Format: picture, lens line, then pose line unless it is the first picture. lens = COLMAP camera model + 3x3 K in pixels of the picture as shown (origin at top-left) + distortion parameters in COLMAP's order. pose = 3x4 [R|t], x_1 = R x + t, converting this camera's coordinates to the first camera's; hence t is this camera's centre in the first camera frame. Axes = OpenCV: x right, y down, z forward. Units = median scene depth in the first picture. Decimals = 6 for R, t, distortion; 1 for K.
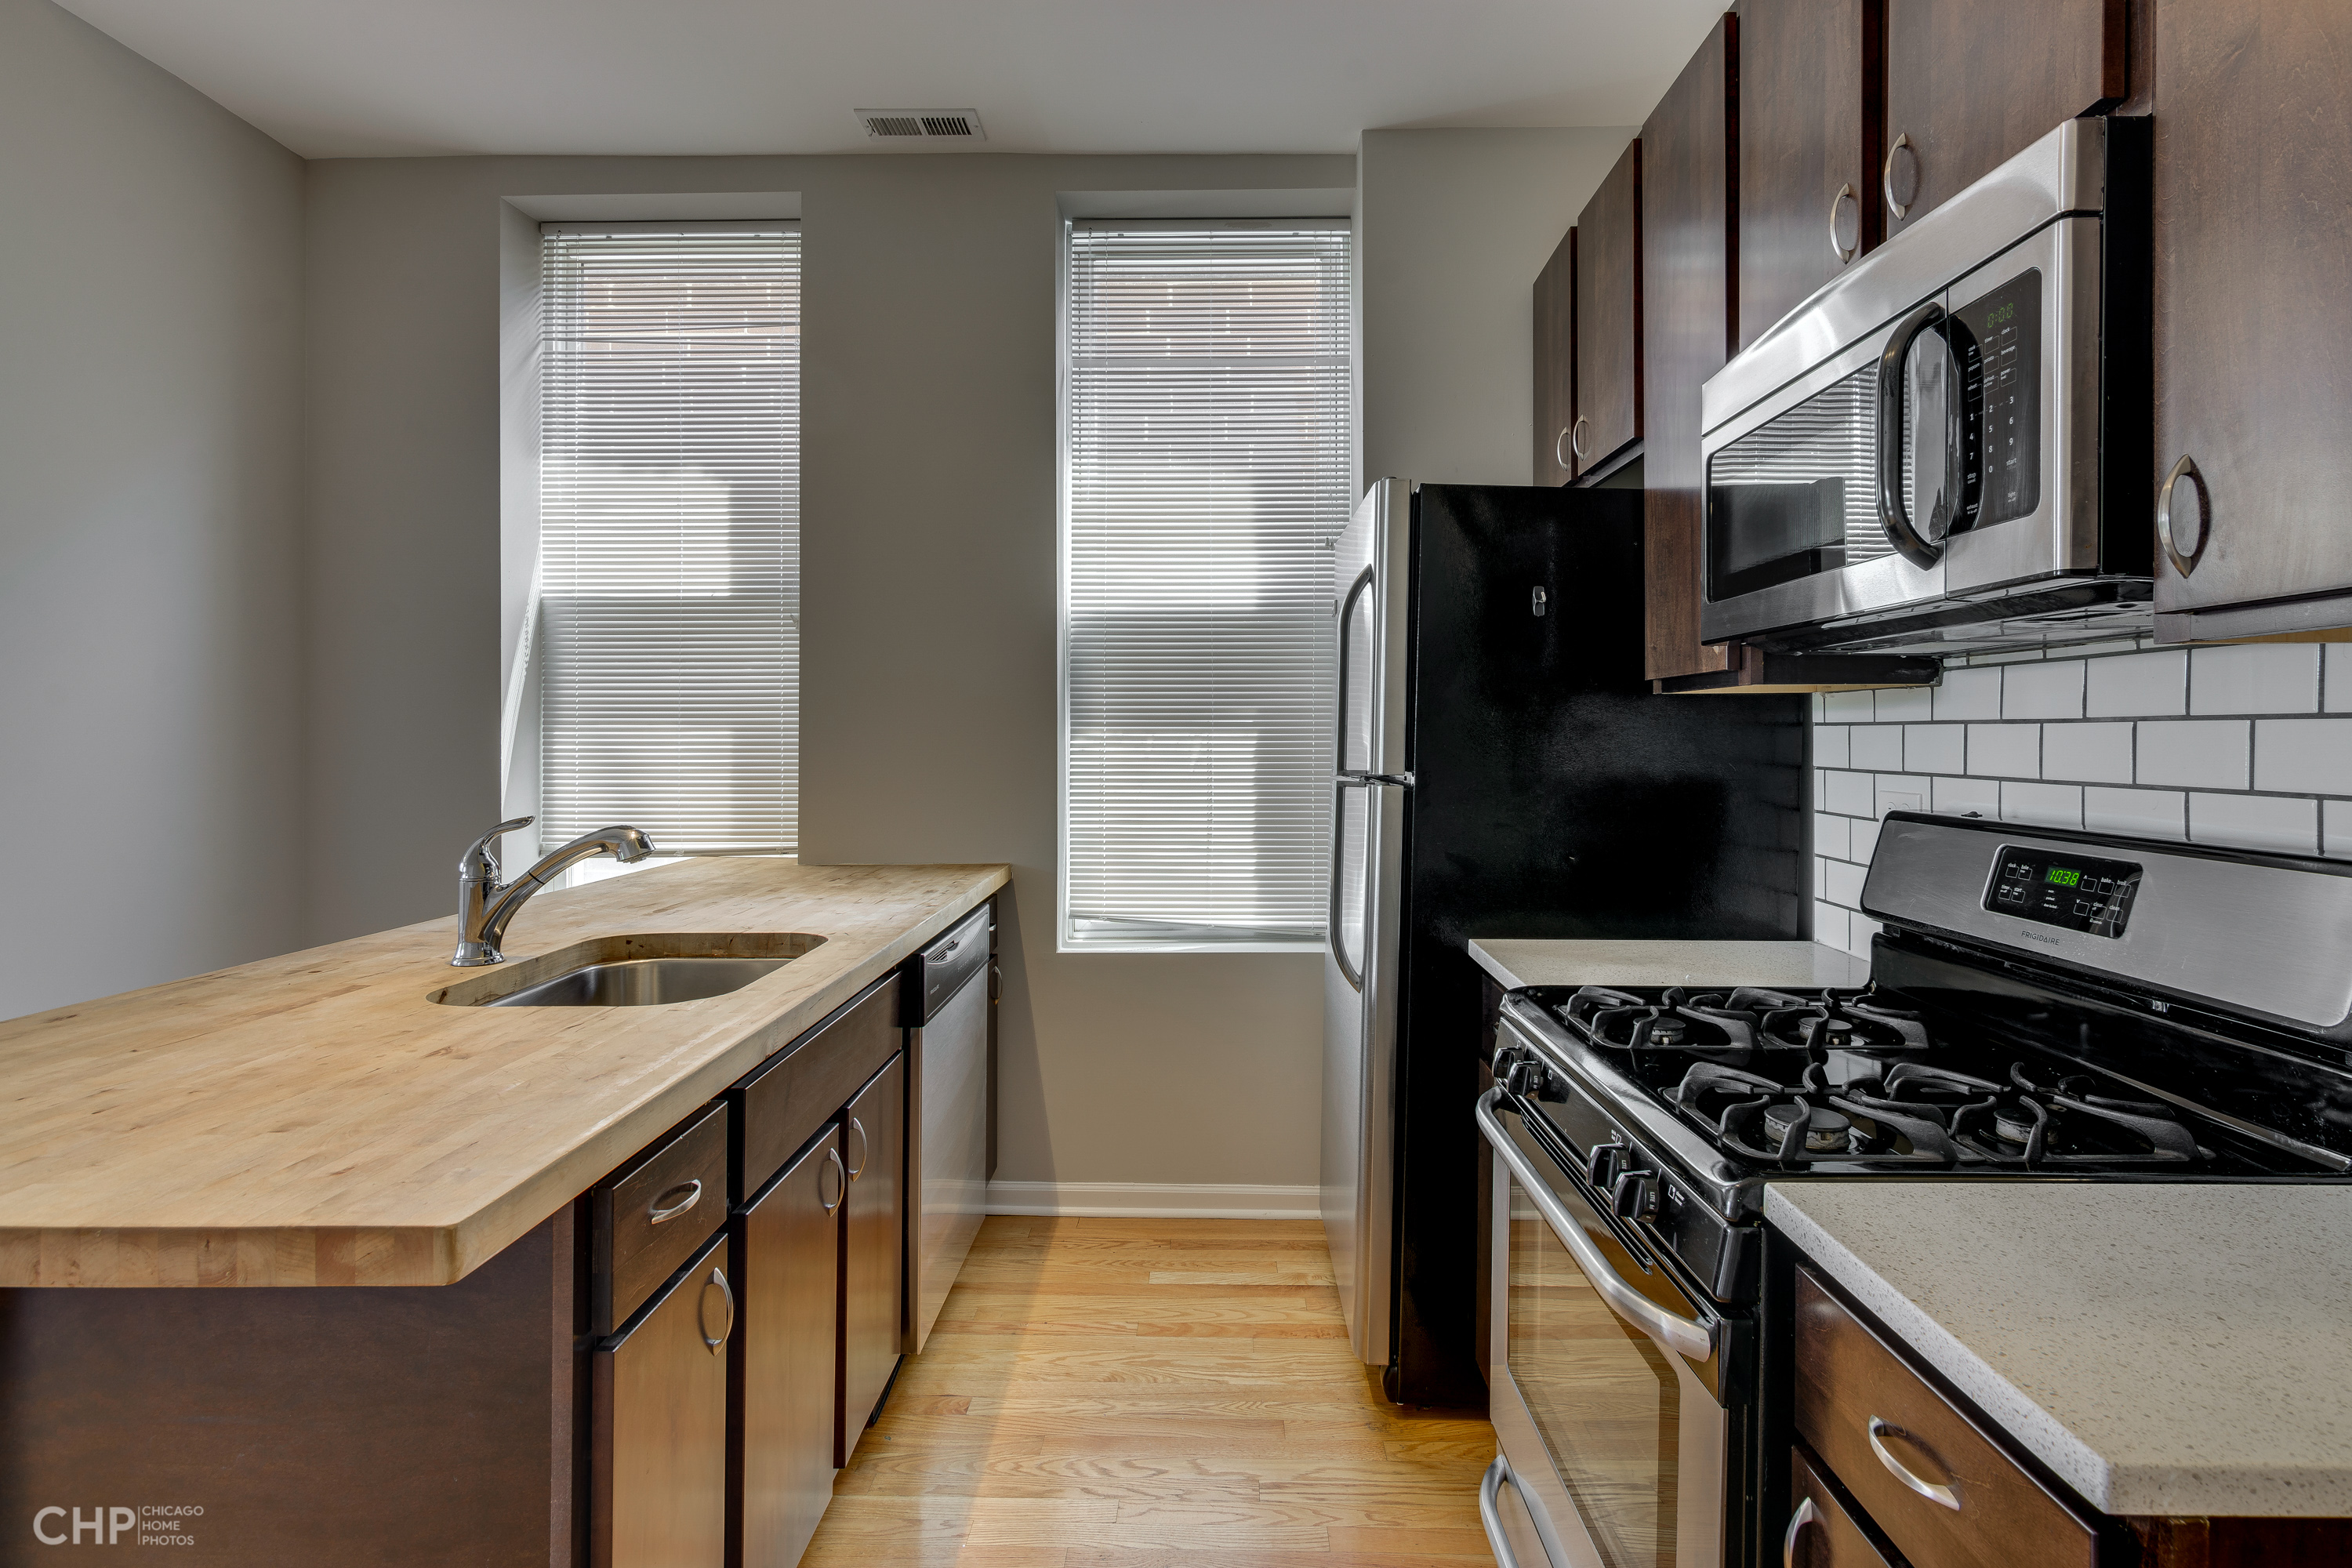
lens RADIAL K [[1142.5, 0, 1177.3], [0, 1142.5, 742.2], [0, 0, 1]] dist [0.000286, -0.000513]
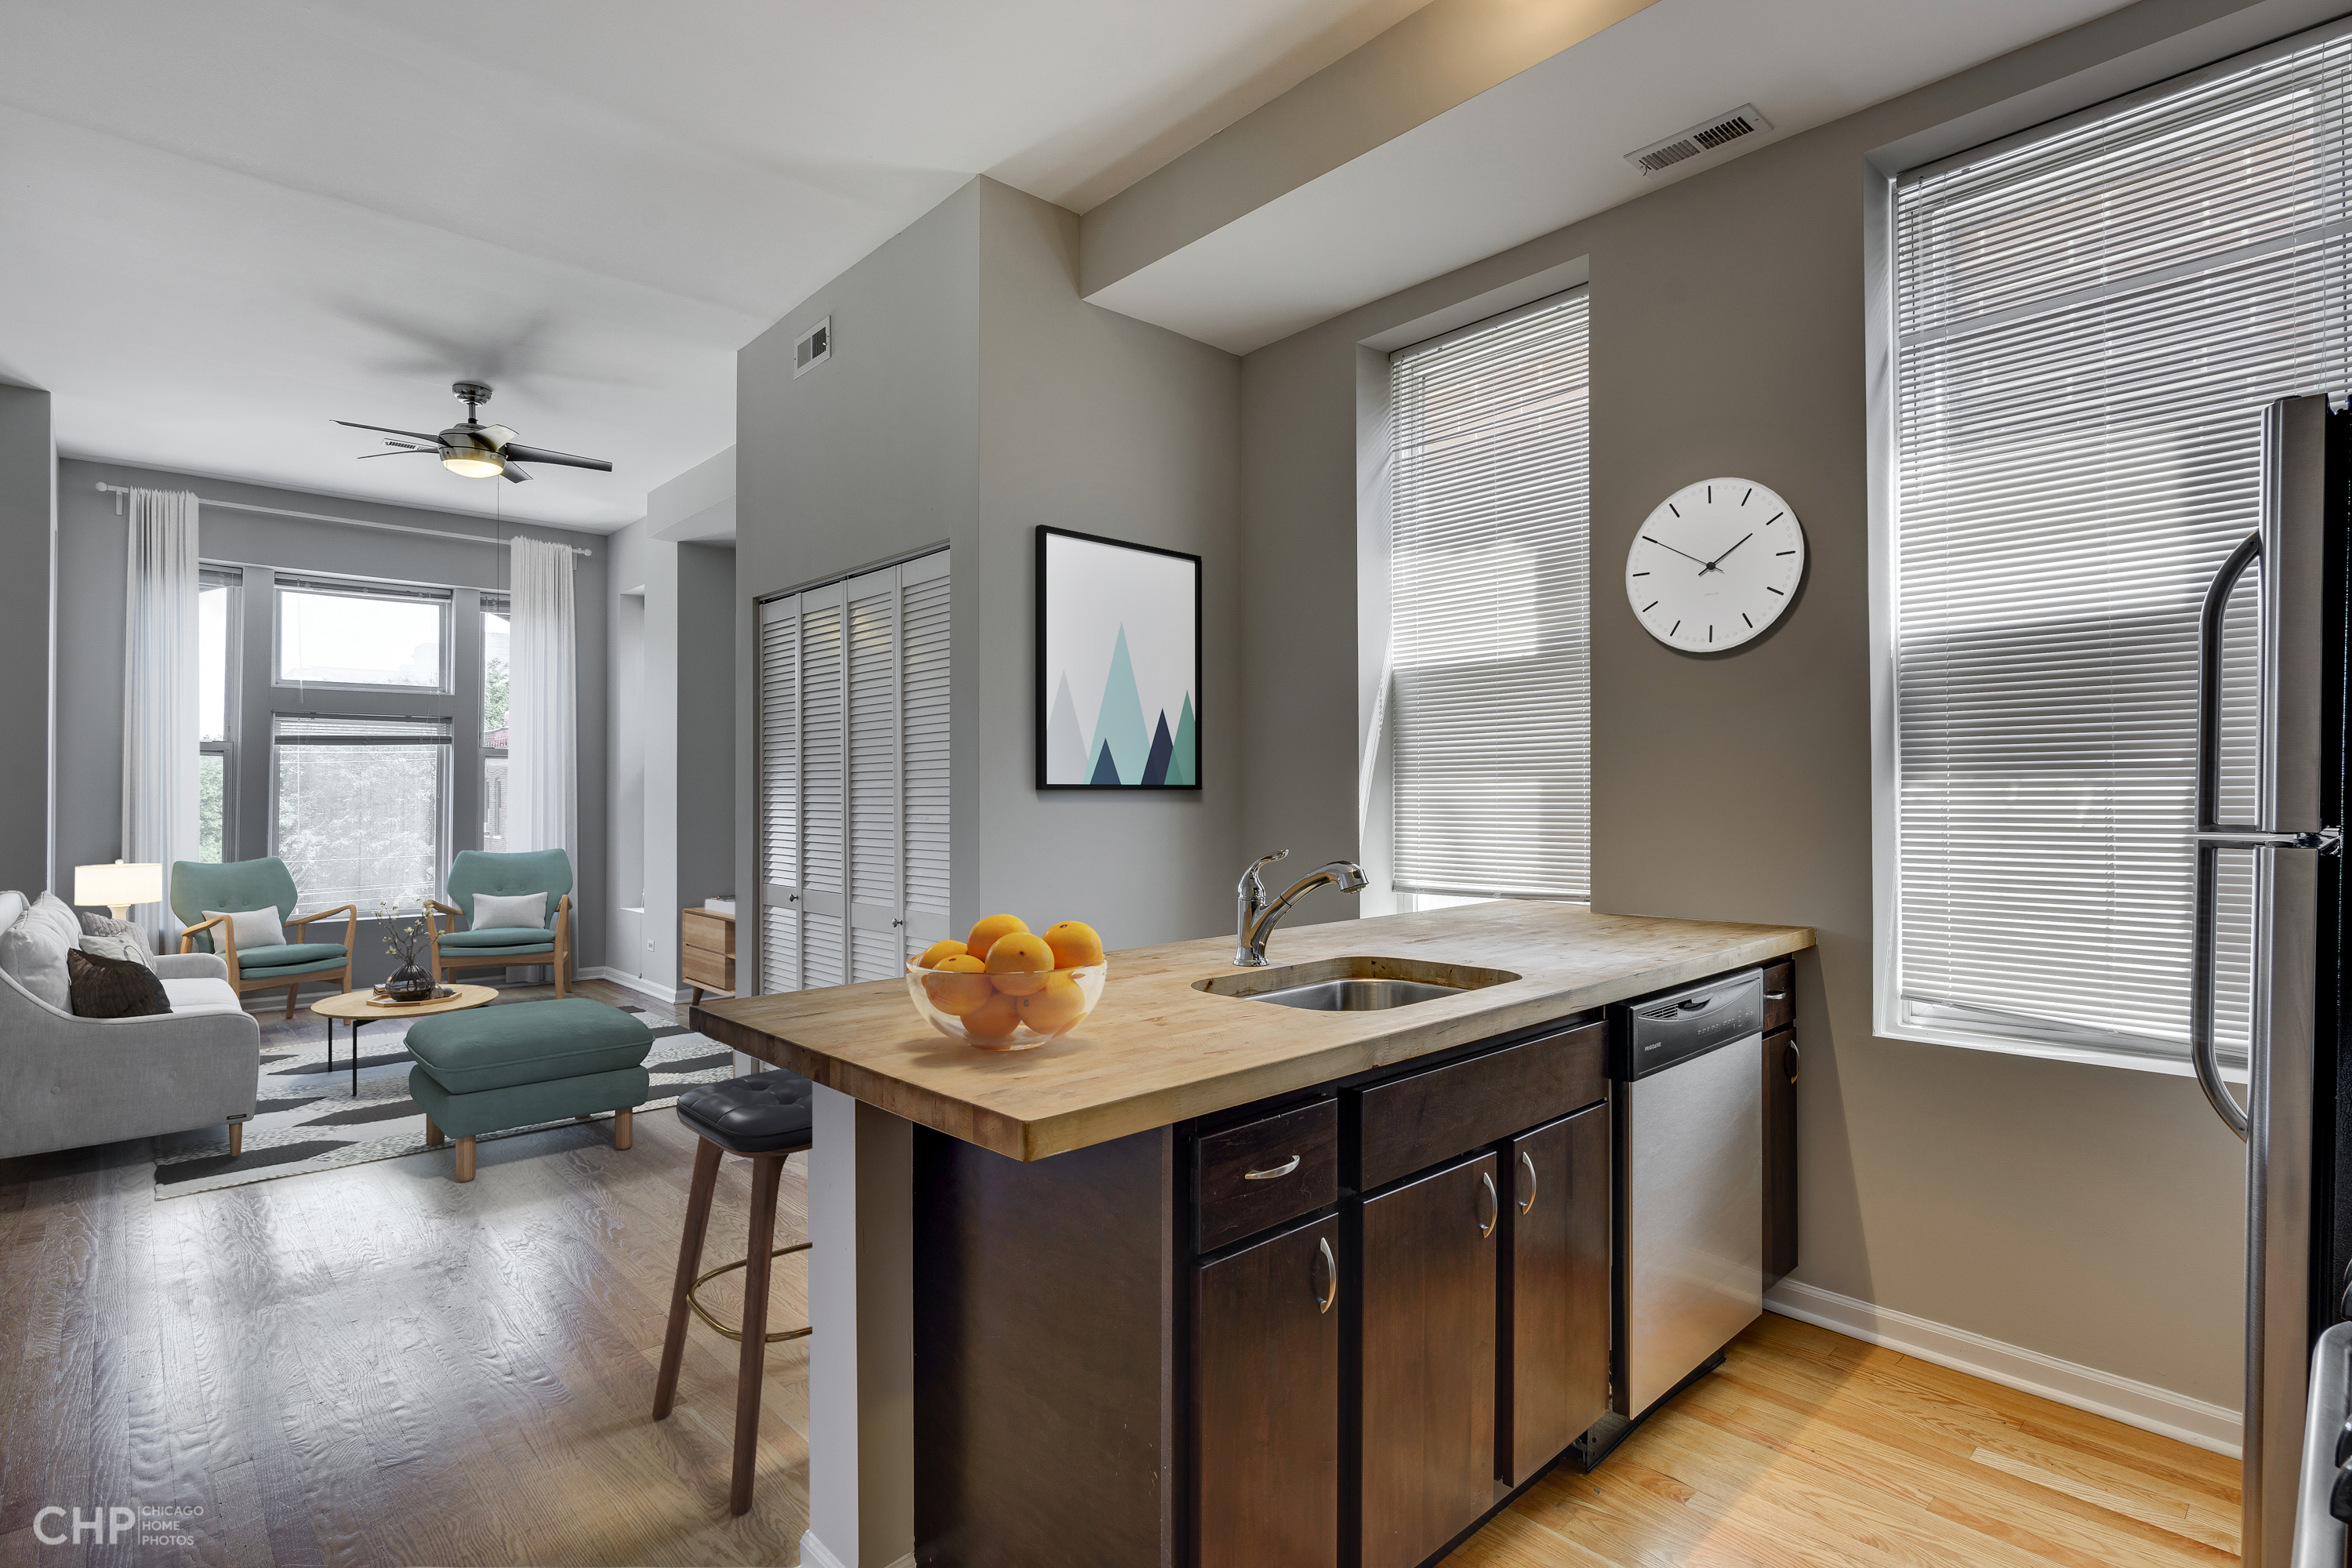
lens RADIAL K [[1127.7, 0, 1176.0], [0, 1127.7, 784.0], [0, 0, 1]] dist [0.001228, 0.000314]
pose [[0.702430, -0.011084, -0.711666, 0.142327], [0.003825, 0.999923, -0.011799, 0.003729], [0.711742, 0.005566, 0.702419, 0.035019]]
